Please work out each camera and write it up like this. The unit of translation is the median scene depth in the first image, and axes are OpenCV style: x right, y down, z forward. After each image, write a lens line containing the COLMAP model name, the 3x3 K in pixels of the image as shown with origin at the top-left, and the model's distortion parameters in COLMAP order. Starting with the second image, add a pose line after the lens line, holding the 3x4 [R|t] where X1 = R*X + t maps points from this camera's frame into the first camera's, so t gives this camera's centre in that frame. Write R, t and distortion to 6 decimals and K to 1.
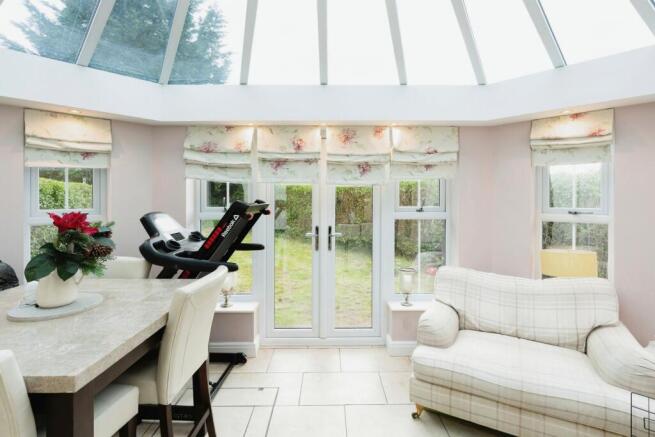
lens RADIAL K [[303.5, 0, 327.7], [0, 303.5, 197.5], [0, 0, 1]] dist [-0.000436, -0.000121]
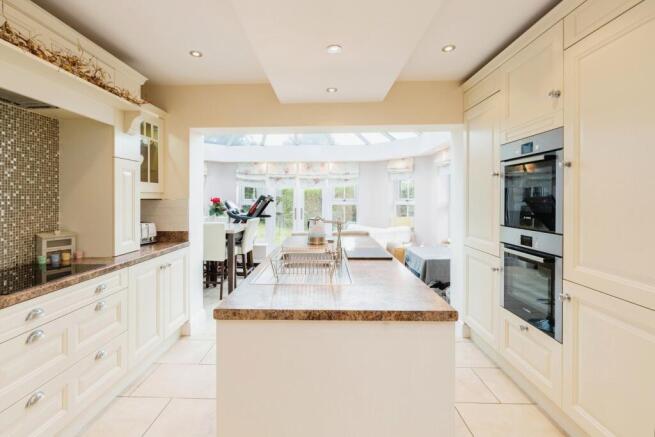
lens RADIAL K [[303.5, 0, 327.7], [0, 303.5, 197.5], [0, 0, 1]] dist [-0.000436, -0.000121]
pose [[0.999994, -0.003005, -0.001762, 0.208729], [0.002989, 0.999956, -0.008878, 0.043267], [0.001789, 0.008873, 0.999959, -1.225084]]
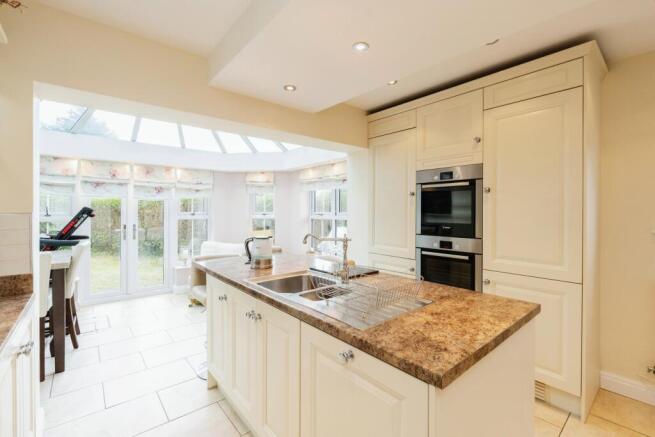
lens RADIAL K [[289.0, 0, 327.0], [0, 289.0, 212.1], [0, 0, 1]] dist [-0.001724, -0.000419]
pose [[0.749157, -0.001391, 0.662391, -0.262627], [0.003152, 0.999994, -0.001465, 0.036481], [-0.662385, 0.003185, 0.749157, -0.907329]]
